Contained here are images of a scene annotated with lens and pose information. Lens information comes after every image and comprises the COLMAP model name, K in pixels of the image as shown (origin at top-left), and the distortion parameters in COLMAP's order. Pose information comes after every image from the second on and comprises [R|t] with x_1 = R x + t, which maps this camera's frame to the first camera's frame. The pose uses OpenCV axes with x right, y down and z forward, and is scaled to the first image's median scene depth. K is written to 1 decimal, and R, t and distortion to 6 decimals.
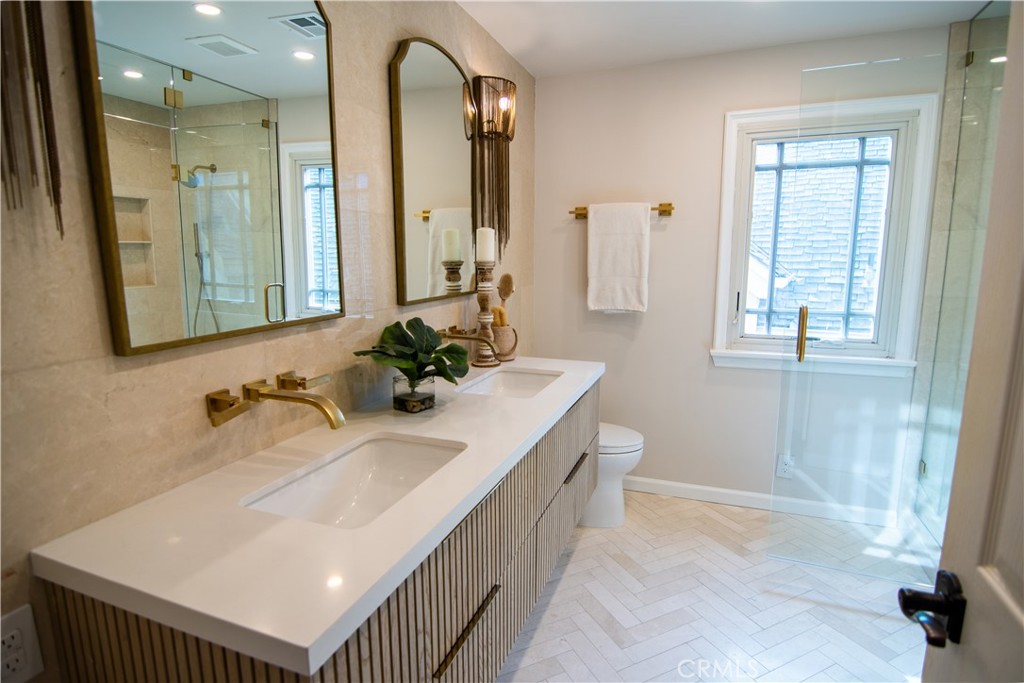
lens RADIAL K [[519.6, 0, 513.4], [0, 519.6, 343.4], [0, 0, 1]] dist [-0.019717, -0.000795]
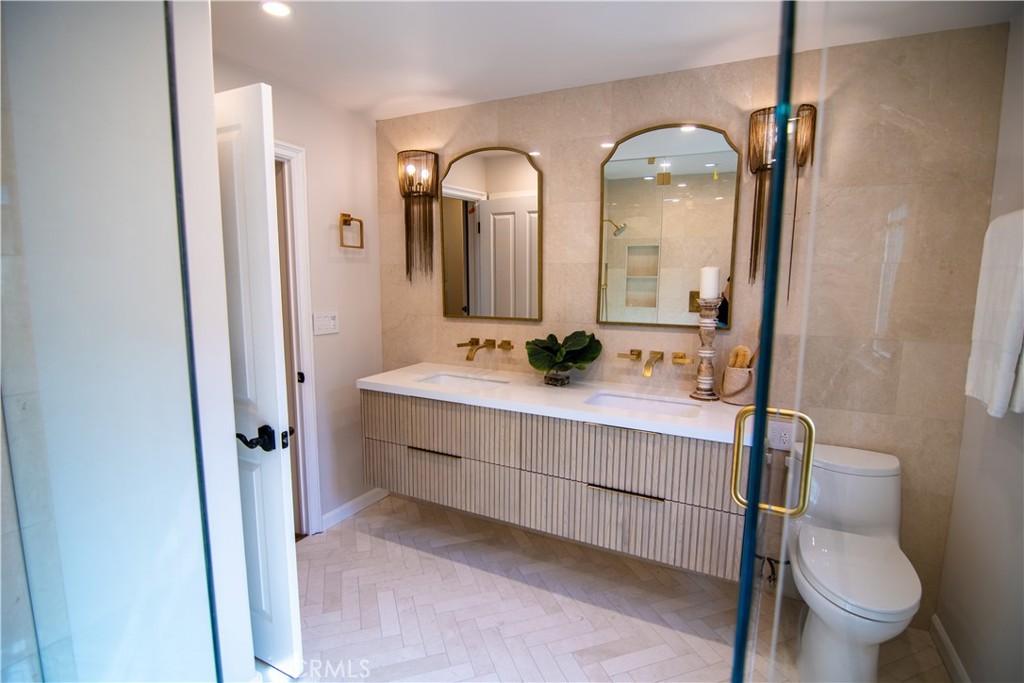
lens RADIAL K [[519.6, 0, 512.7], [0, 519.6, 339.9], [0, 0, 1]] dist [-0.019717, -0.000795]
pose [[-0.097962, 0.147114, -0.984257, 1.452692], [-0.169135, 0.972164, 0.162141, -0.258952], [0.980712, 0.182356, -0.070352, 0.996455]]
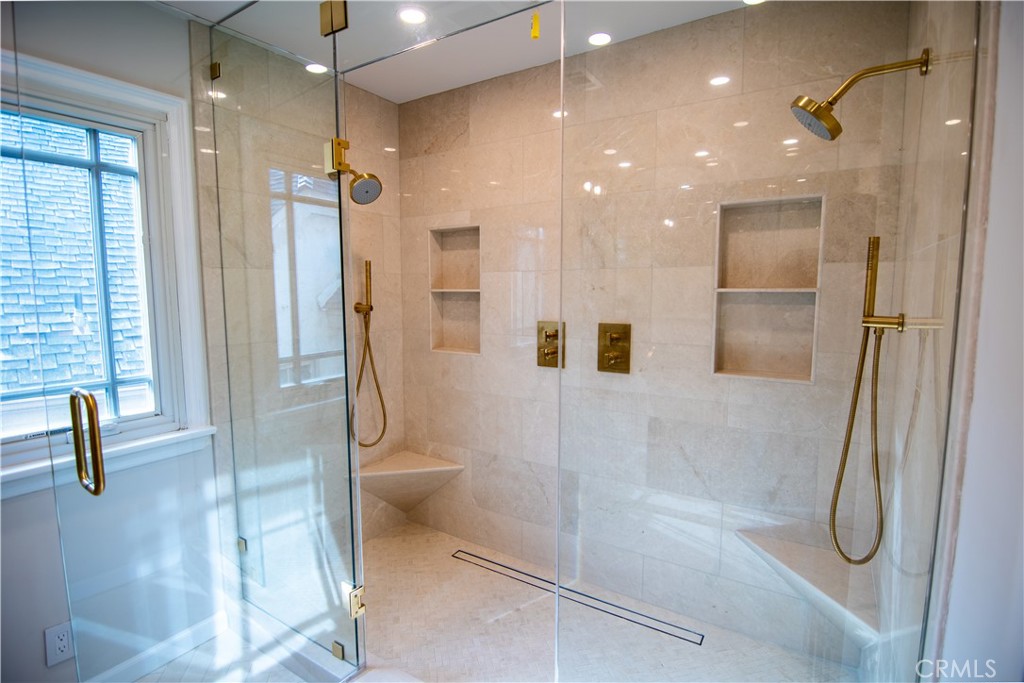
lens RADIAL K [[519.6, 0, 515.3], [0, 519.6, 348.0], [0, 0, 1]] dist [-0.019717, -0.000795]
pose [[0.219733, -0.096489, 0.970777, 0.101209], [0.161682, 0.984937, 0.061300, -0.057663], [-0.962069, 0.143488, 0.232023, 0.318084]]
